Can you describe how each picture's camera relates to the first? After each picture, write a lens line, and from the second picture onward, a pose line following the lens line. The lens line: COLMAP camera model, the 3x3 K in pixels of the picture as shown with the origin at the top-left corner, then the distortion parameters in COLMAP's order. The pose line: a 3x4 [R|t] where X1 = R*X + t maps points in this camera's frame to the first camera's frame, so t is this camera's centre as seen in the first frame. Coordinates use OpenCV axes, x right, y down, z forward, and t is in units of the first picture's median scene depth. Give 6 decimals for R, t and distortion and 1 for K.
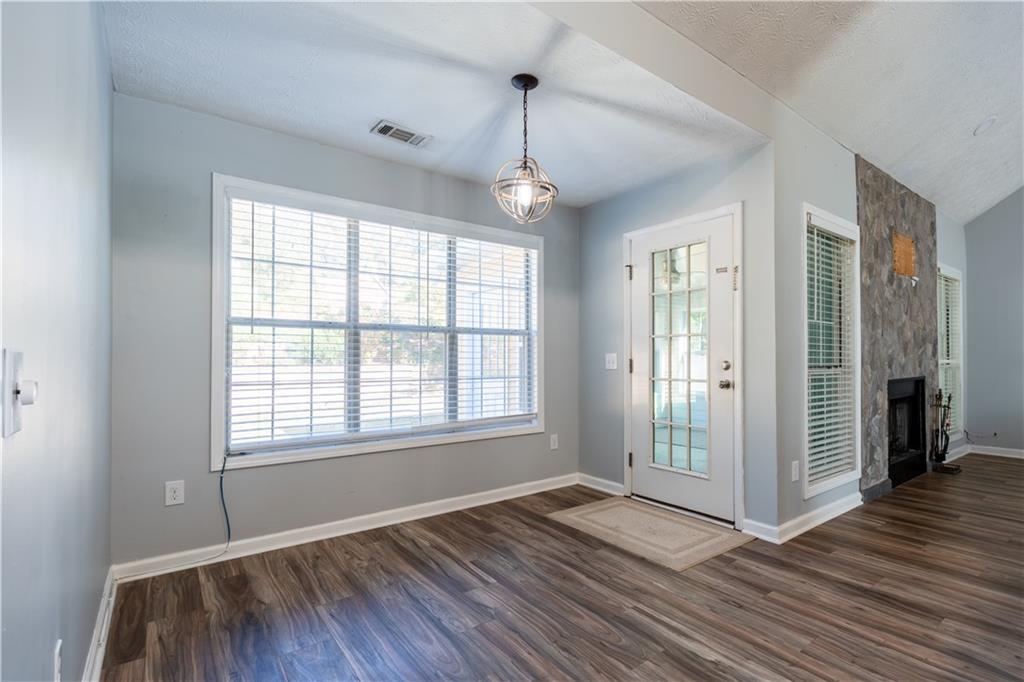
lens RADIAL K [[480.2, 0, 567.5], [0, 480.2, 357.0], [0, 0, 1]] dist [-0.004576, -0.000537]
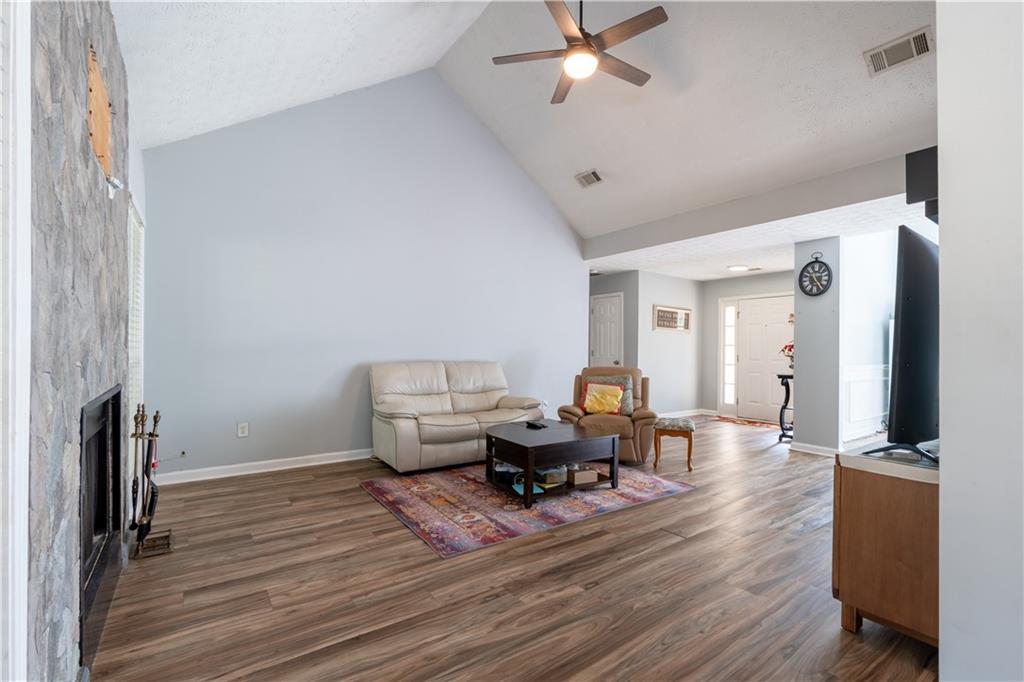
lens RADIAL K [[451.8, 0, 507.4], [0, 451.8, 348.7], [0, 0, 1]] dist [-0.001343, -0.000547]
pose [[0.069019, 0.002021, 0.997613, 0.450319], [-0.009698, 0.999952, -0.001355, -0.002499], [-0.997568, -0.009582, 0.069036, 0.856523]]
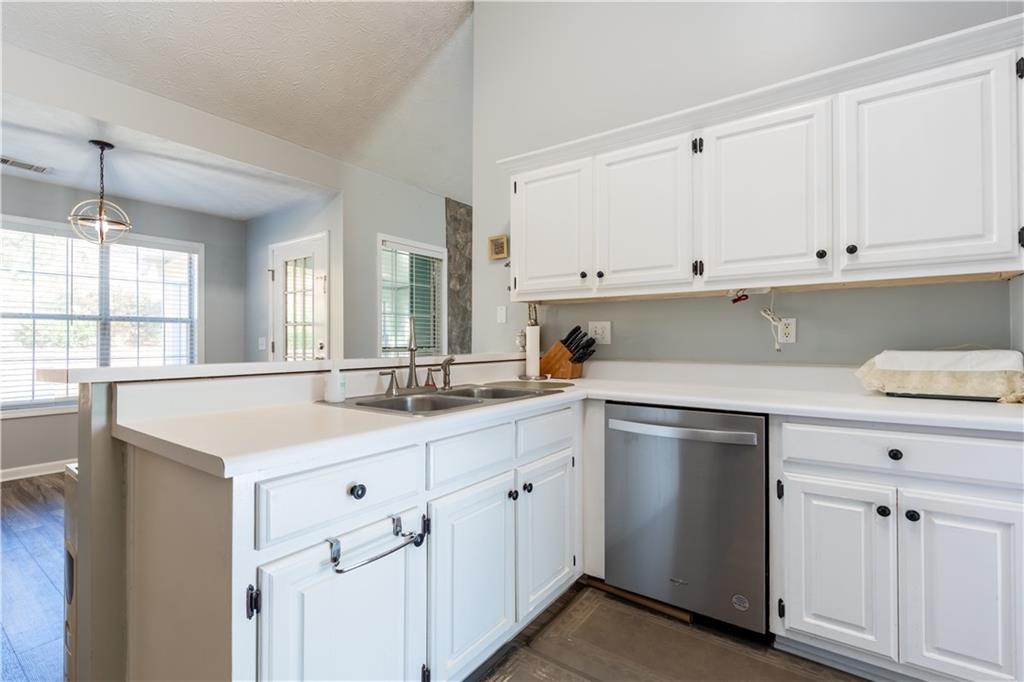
lens RADIAL K [[451.8, 0, 507.4], [0, 451.8, 340.8], [0, 0, 1]] dist [-0.001343, -0.000547]
pose [[0.970007, -0.000667, 0.243077, 0.553656], [0.000887, 0.999999, -0.000795, 0.003231], [-0.243076, 0.000986, 0.970007, -0.424218]]
